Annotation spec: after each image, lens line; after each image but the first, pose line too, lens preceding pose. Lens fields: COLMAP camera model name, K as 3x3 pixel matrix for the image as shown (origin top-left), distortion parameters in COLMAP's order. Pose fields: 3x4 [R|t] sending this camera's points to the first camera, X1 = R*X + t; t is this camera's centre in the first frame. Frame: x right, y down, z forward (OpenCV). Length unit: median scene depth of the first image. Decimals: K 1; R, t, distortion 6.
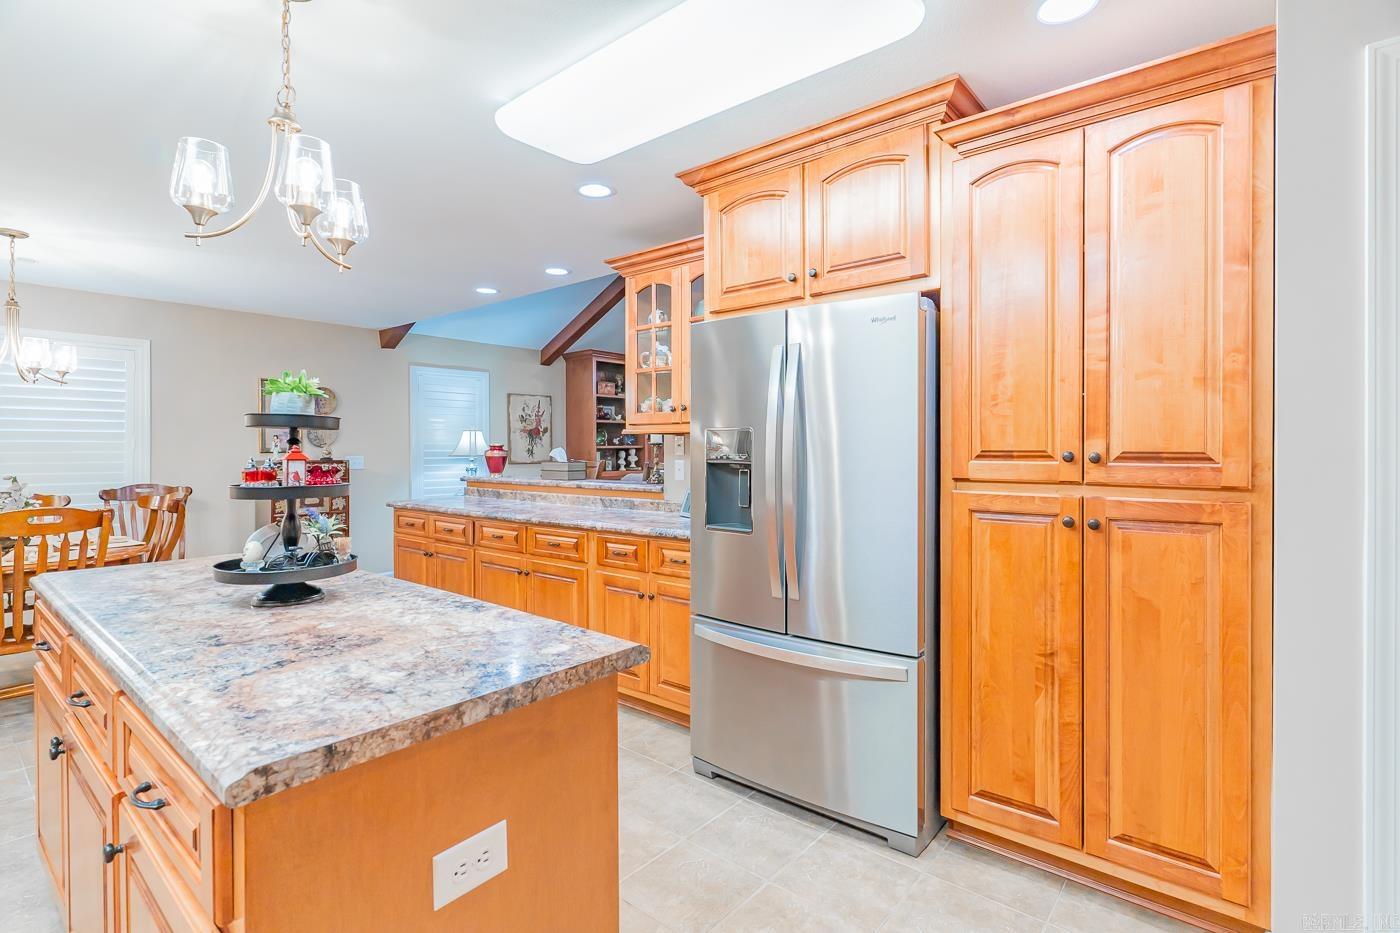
lens RADIAL K [[669.1, 0, 692.9], [0, 669.1, 456.8], [0, 0, 1]] dist [0.000158, -0.000170]
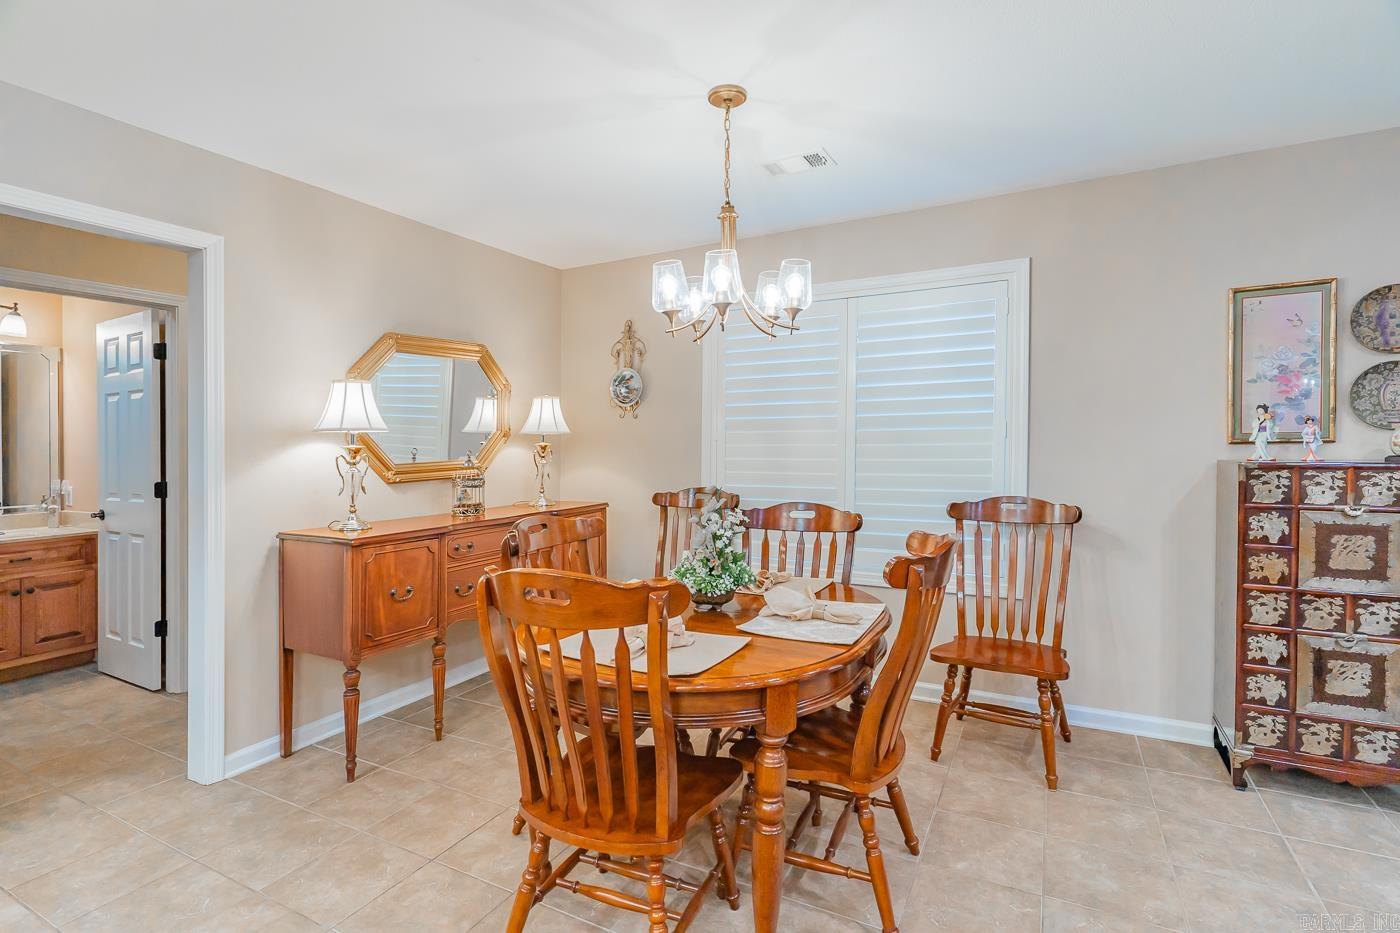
lens RADIAL K [[669.1, 0, 692.9], [0, 669.1, 456.8], [0, 0, 1]] dist [0.000158, -0.000170]
pose [[0.208880, 0.016917, -0.977795, -0.388806], [0.001849, 0.999842, 0.017693, -0.008745], [0.977940, -0.005504, 0.208815, 0.793278]]
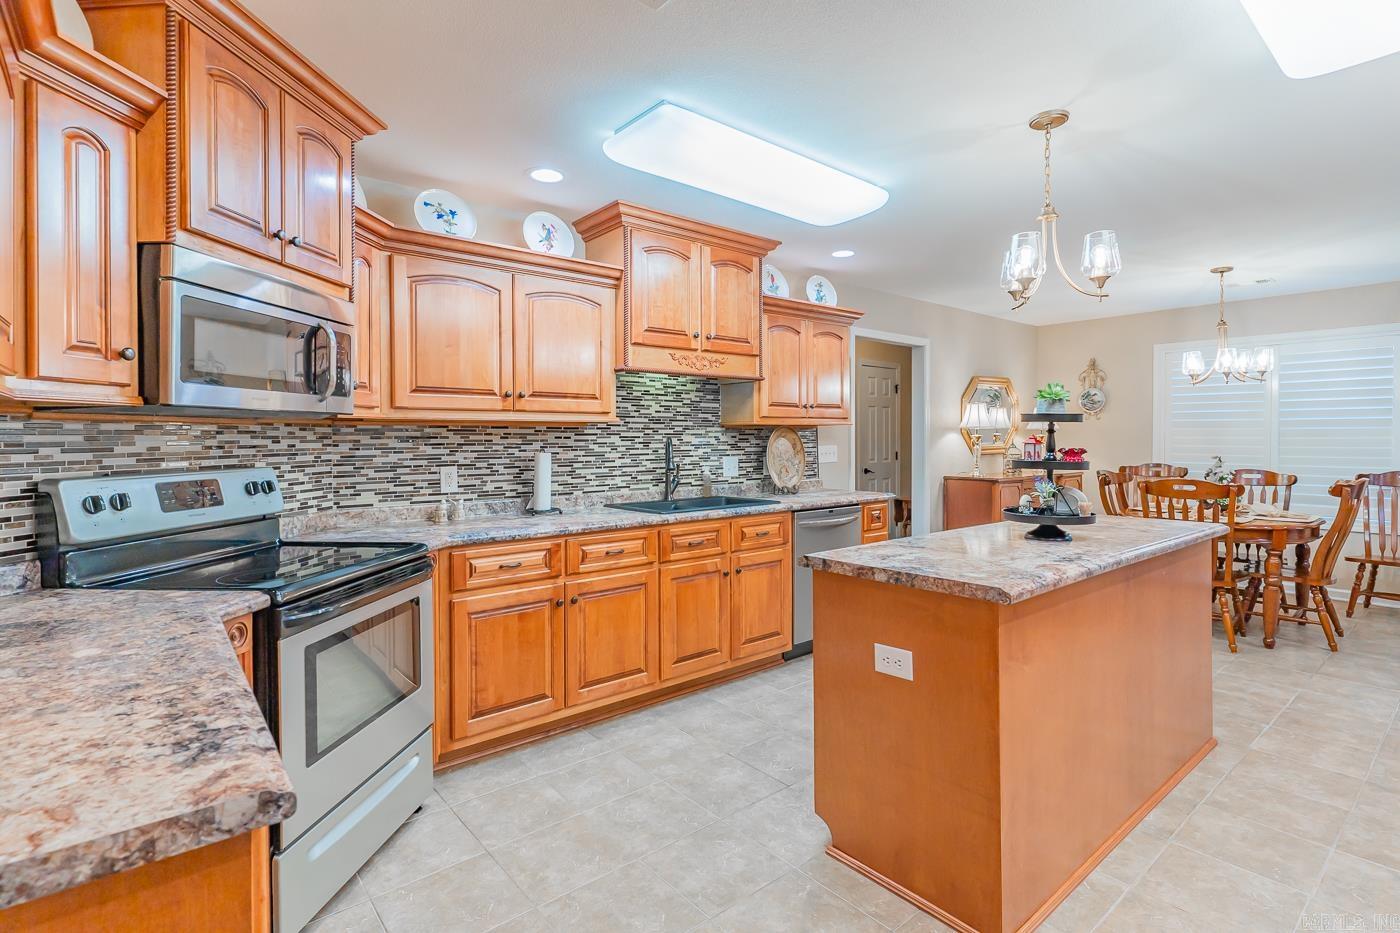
lens RADIAL K [[677.1, 0, 698.3], [0, 677.1, 432.5], [0, 0, 1]] dist [0.000612, -0.000521]
pose [[-0.177615, -0.006692, -0.984077, 0.437740], [-0.006966, 0.999960, -0.005543, -0.002913], [0.984075, 0.005871, -0.177655, 0.218019]]
